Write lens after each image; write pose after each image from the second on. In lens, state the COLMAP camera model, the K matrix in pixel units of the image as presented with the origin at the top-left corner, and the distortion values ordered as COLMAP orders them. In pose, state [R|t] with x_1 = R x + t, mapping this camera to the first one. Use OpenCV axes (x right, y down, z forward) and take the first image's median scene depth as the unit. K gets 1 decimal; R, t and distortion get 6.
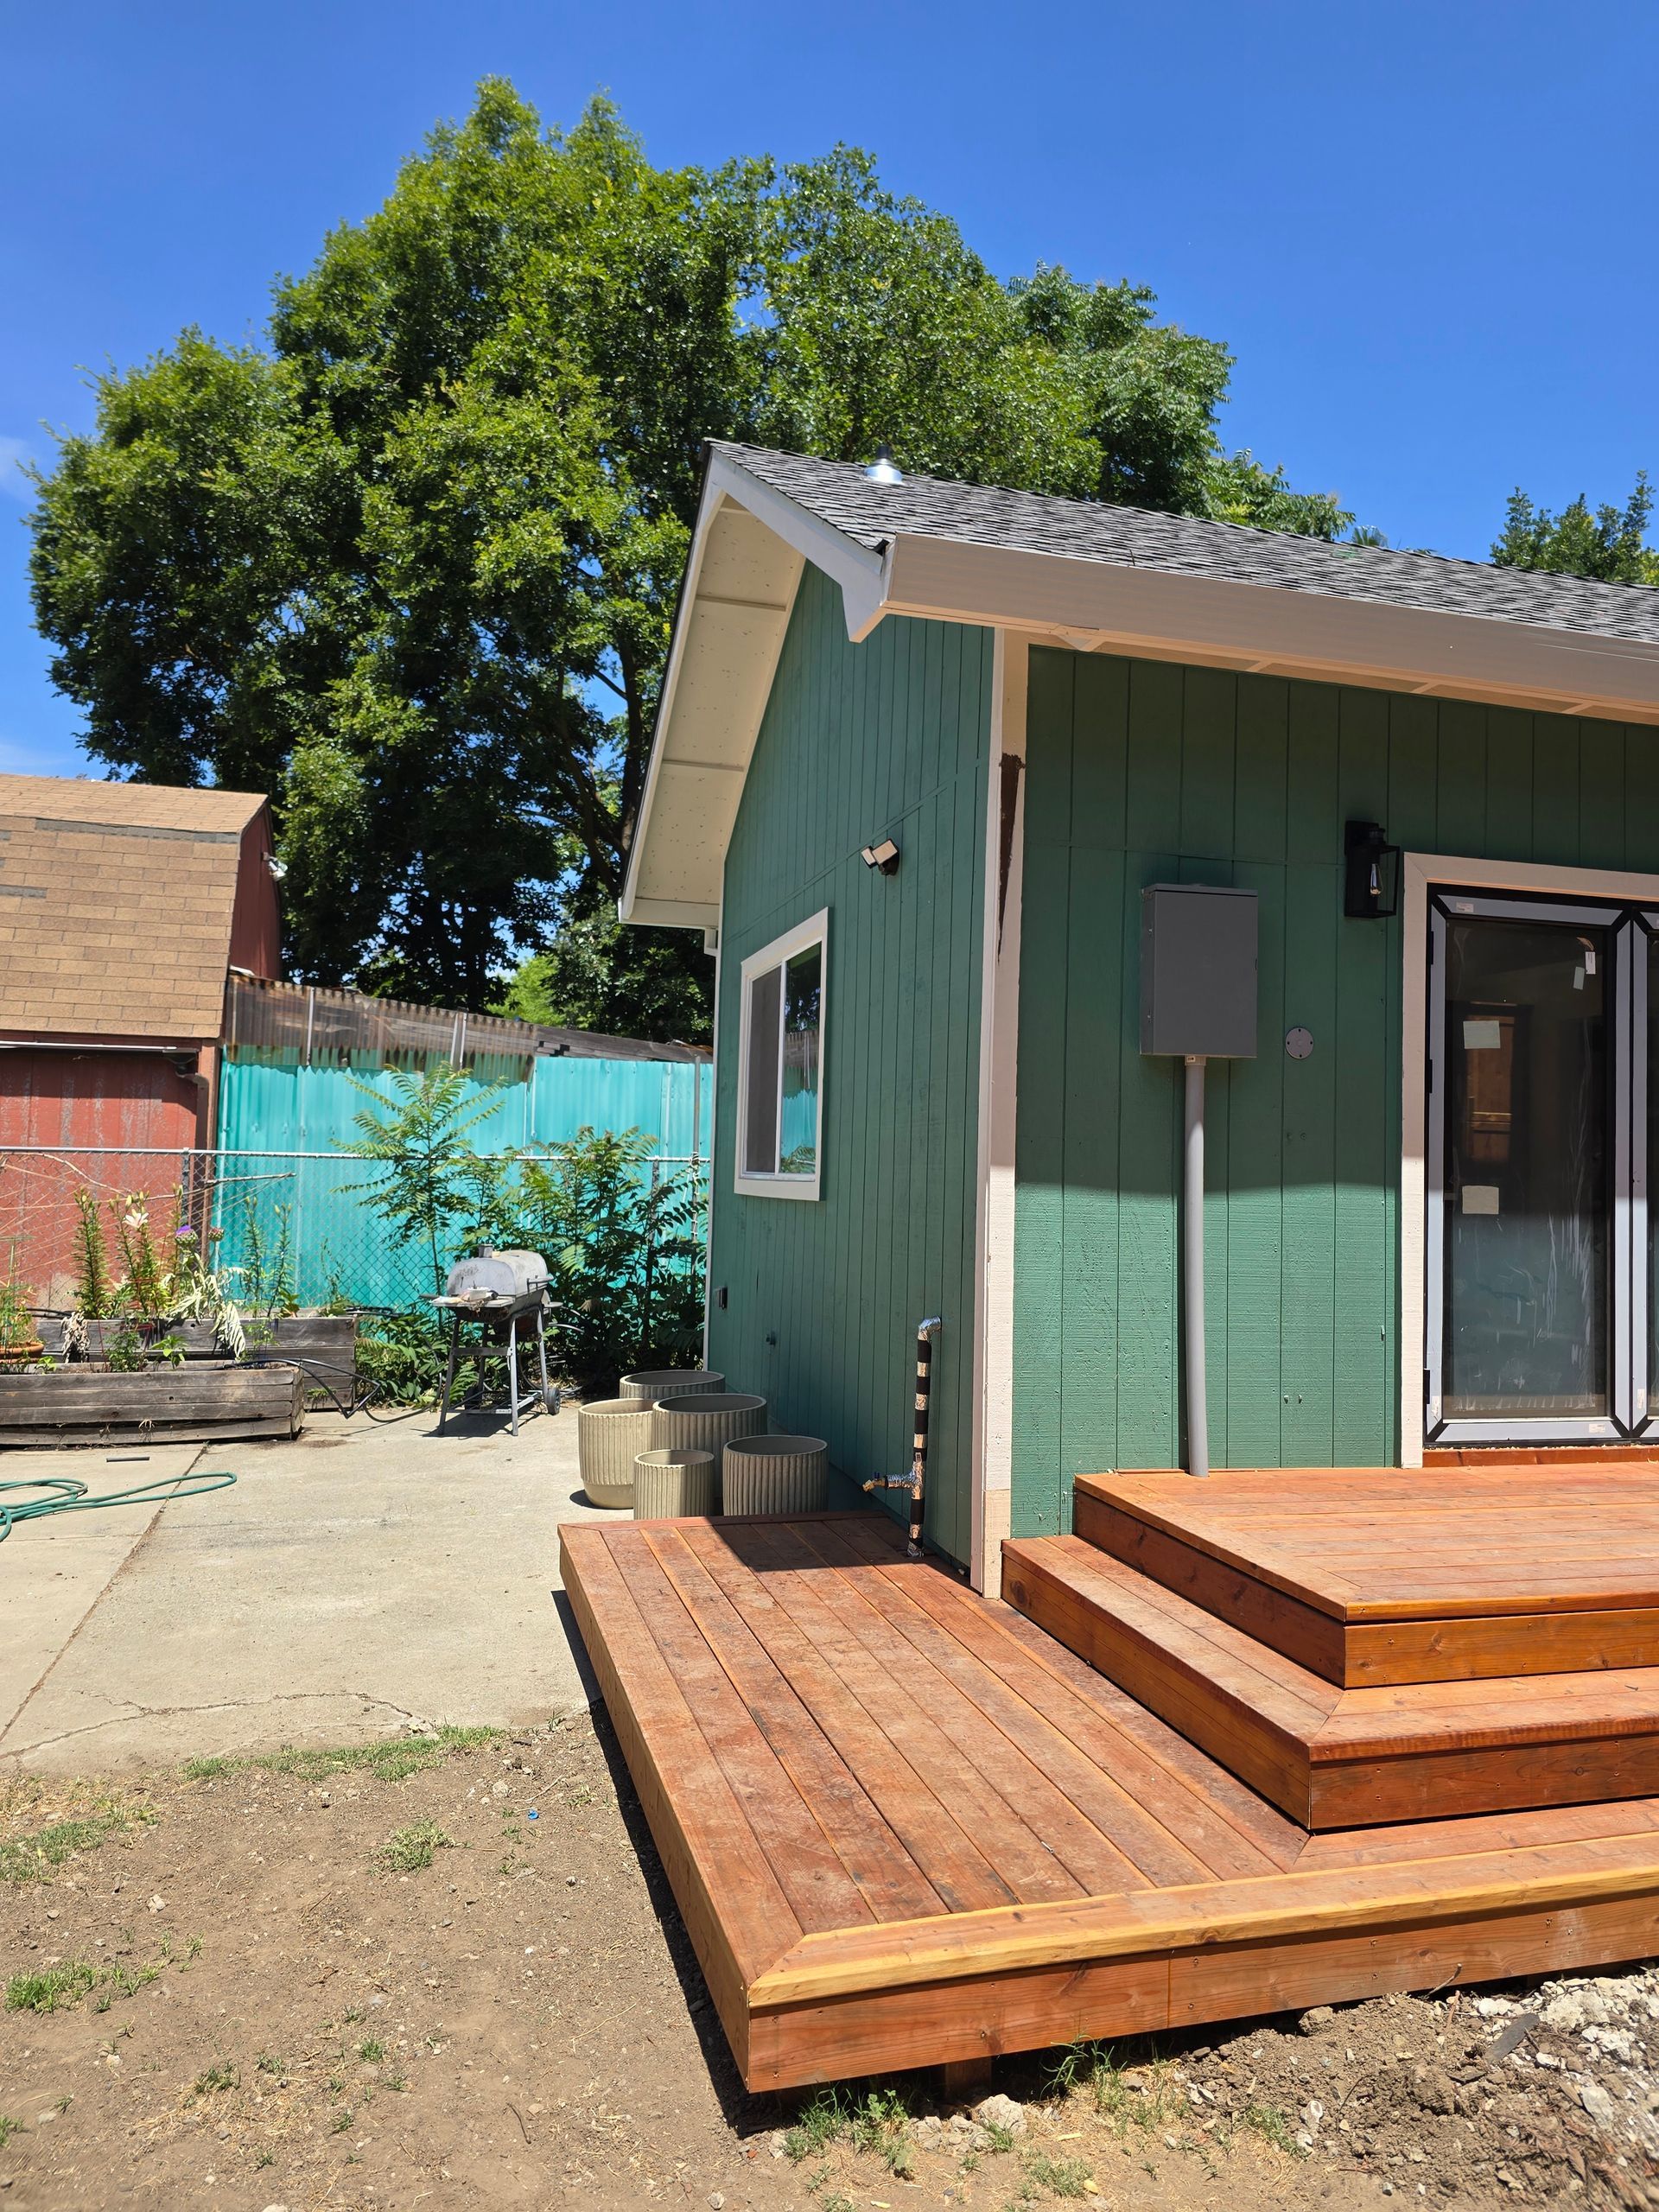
lens RADIAL K [[1486.6, 0, 846.7], [0, 1486.6, 1091.5], [0, 0, 1]] dist [0.058327, -0.052976]
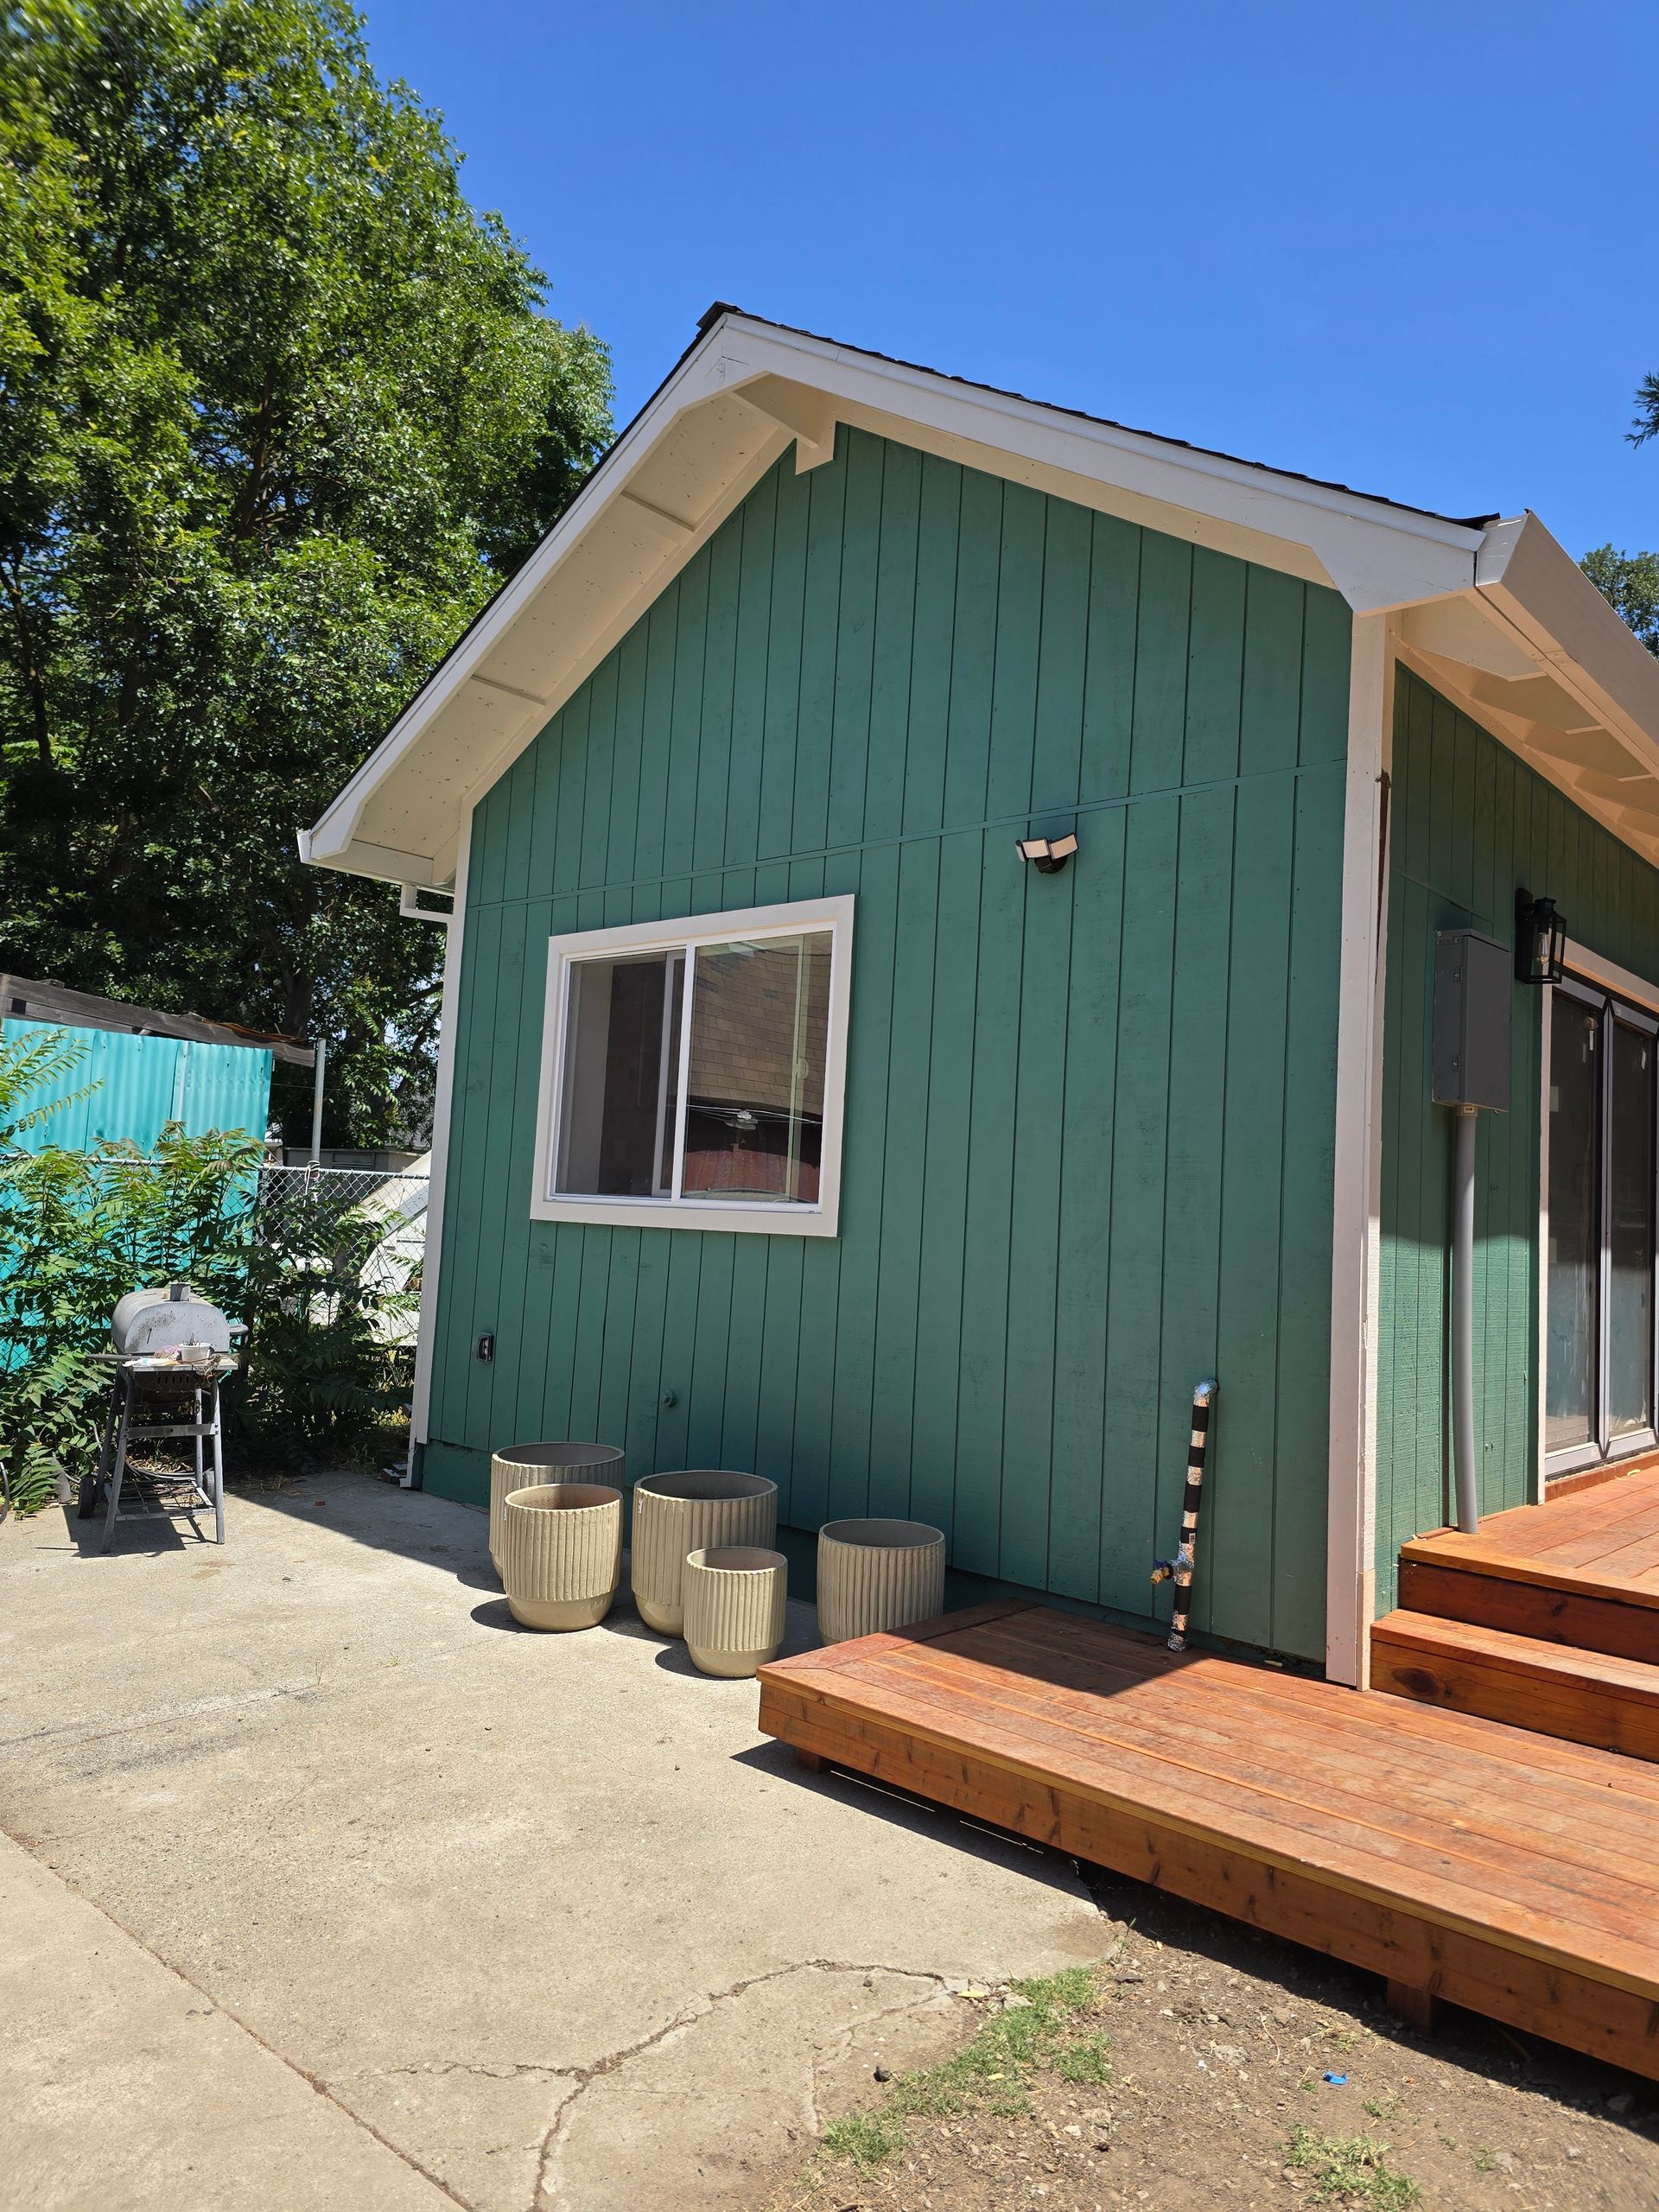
lens RADIAL K [[1486.6, 0, 829.4], [0, 1486.6, 1101.7], [0, 0, 1]] dist [0.058327, -0.052976]
pose [[0.845071, 0.060422, 0.531230, -0.641665], [-0.060310, 0.998025, -0.017575, 0.015284], [-0.531242, -0.017187, 0.847046, 0.375629]]
